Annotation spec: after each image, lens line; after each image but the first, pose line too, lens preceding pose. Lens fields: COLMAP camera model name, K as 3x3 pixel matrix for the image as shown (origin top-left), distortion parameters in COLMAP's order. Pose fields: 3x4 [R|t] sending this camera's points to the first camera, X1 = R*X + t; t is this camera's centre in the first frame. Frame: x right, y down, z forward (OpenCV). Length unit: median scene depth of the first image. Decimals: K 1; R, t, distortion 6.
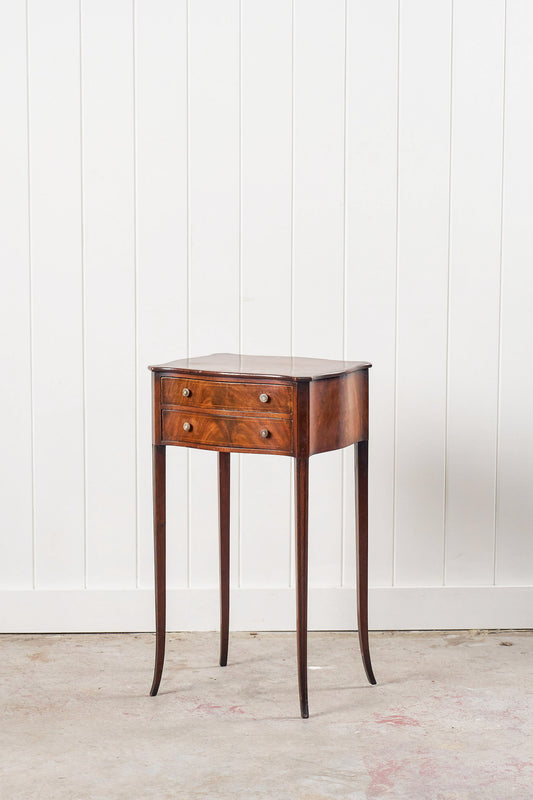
lens RADIAL K [[5127.3, 0, 271.4], [0, 5127.3, 432.9], [0, 0, 1]] dist [1.446206, 0.000000]
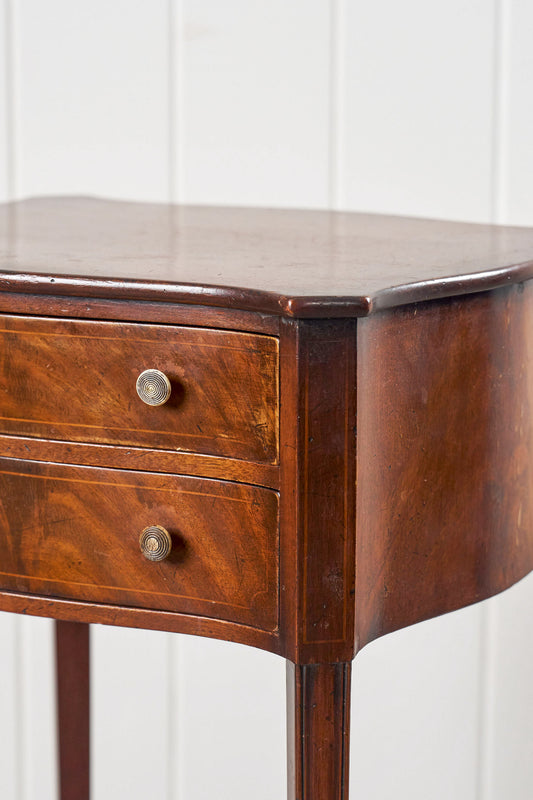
lens RADIAL K [[5127.3, 0, 265.1], [0, 5127.3, 400.4], [0, 0, 1]] dist [1.446206, 0.000000]
pose [[0.999641, 0.010621, -0.024584, 0.008861], [-0.010114, 0.999735, 0.020656, -0.010877], [0.024797, -0.020400, 0.999484, 0.774892]]
